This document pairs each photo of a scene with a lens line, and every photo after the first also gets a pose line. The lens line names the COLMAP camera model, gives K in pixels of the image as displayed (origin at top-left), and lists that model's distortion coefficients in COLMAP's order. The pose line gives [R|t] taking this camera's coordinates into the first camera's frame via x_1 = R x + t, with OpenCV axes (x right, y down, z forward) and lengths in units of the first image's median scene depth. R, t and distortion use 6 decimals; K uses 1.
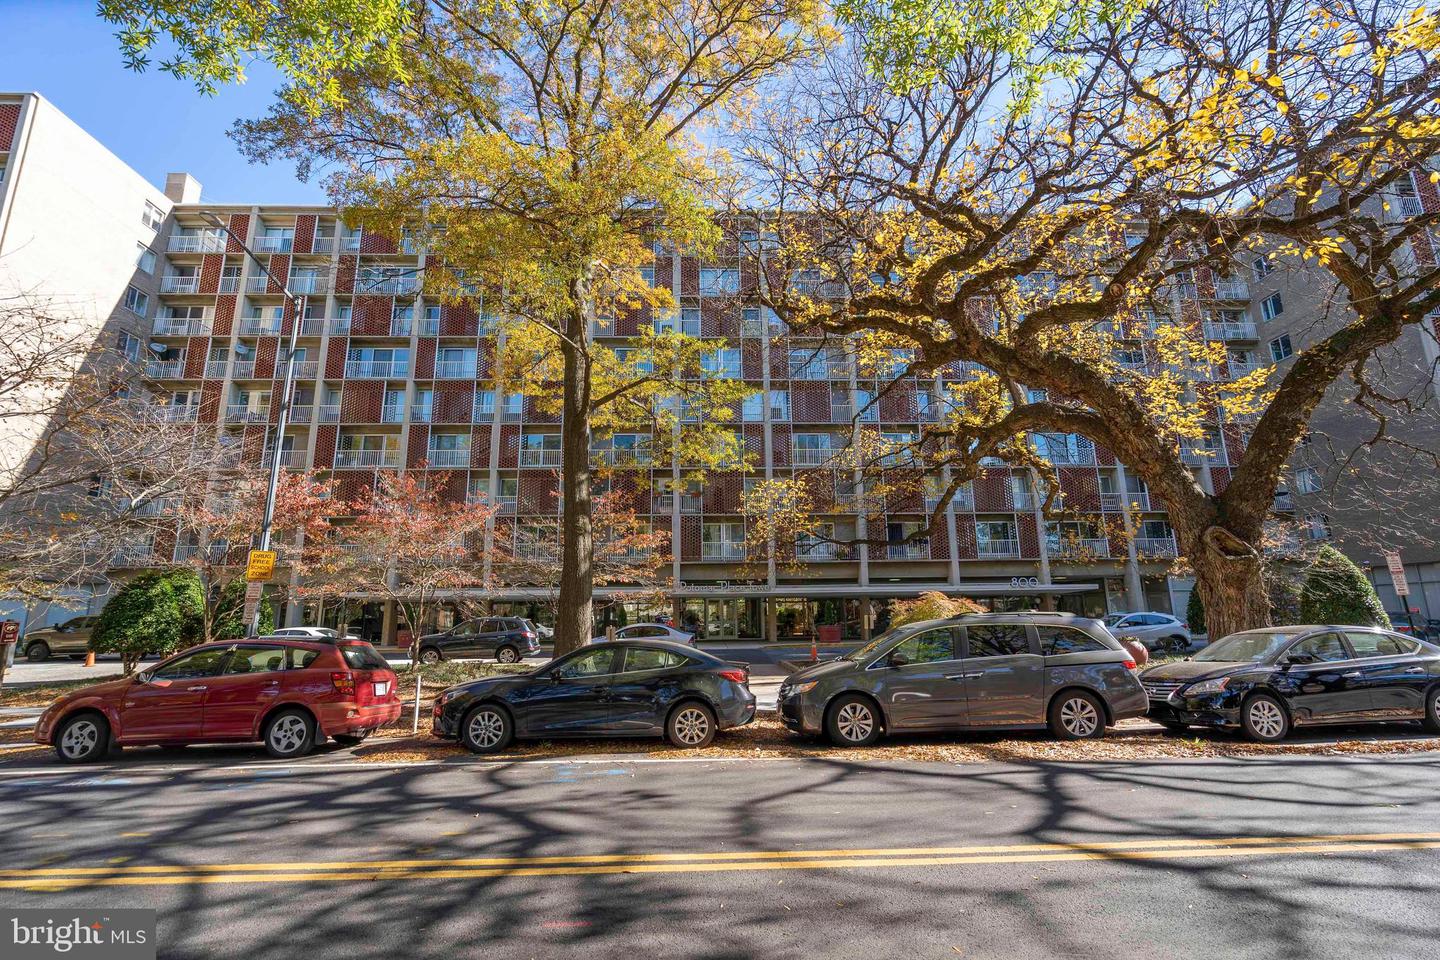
lens RADIAL K [[658.1, 0, 720.4], [0, 658.1, 471.4], [0, 0, 1]] dist [-0.001995, 0.000180]
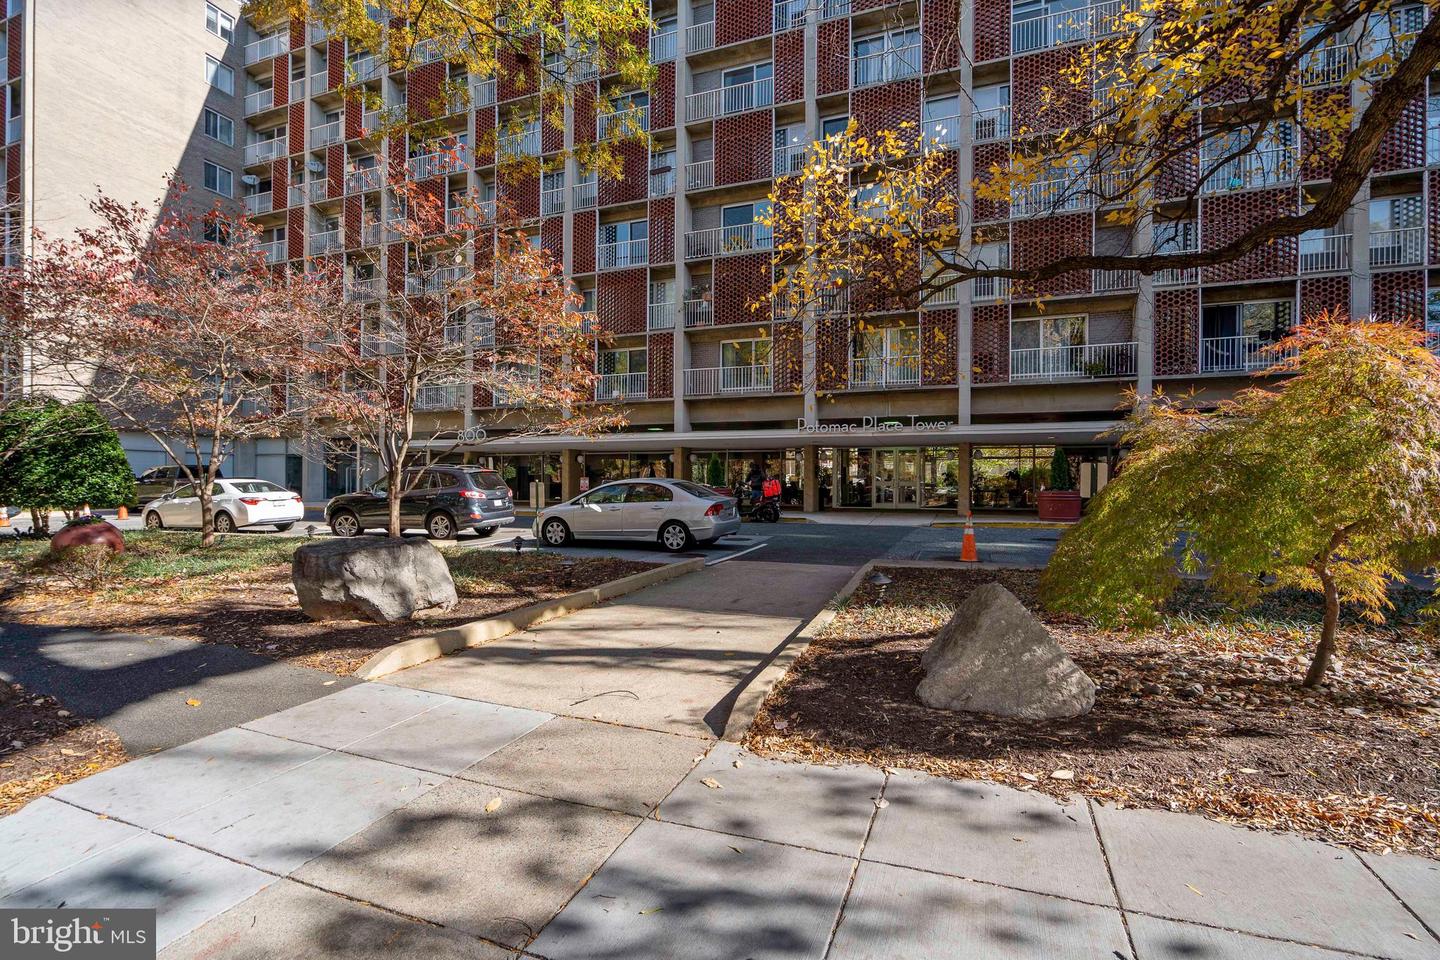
lens RADIAL K [[661.7, 0, 720.0], [0, 661.7, 480.0], [0, 0, 1]] dist [-0.001023, 0.000119]
pose [[0.919785, 0.014119, -0.392168, 0.105024], [0.068891, 0.978023, 0.196785, 0.082127], [0.386328, -0.208017, 0.898599, 0.341275]]
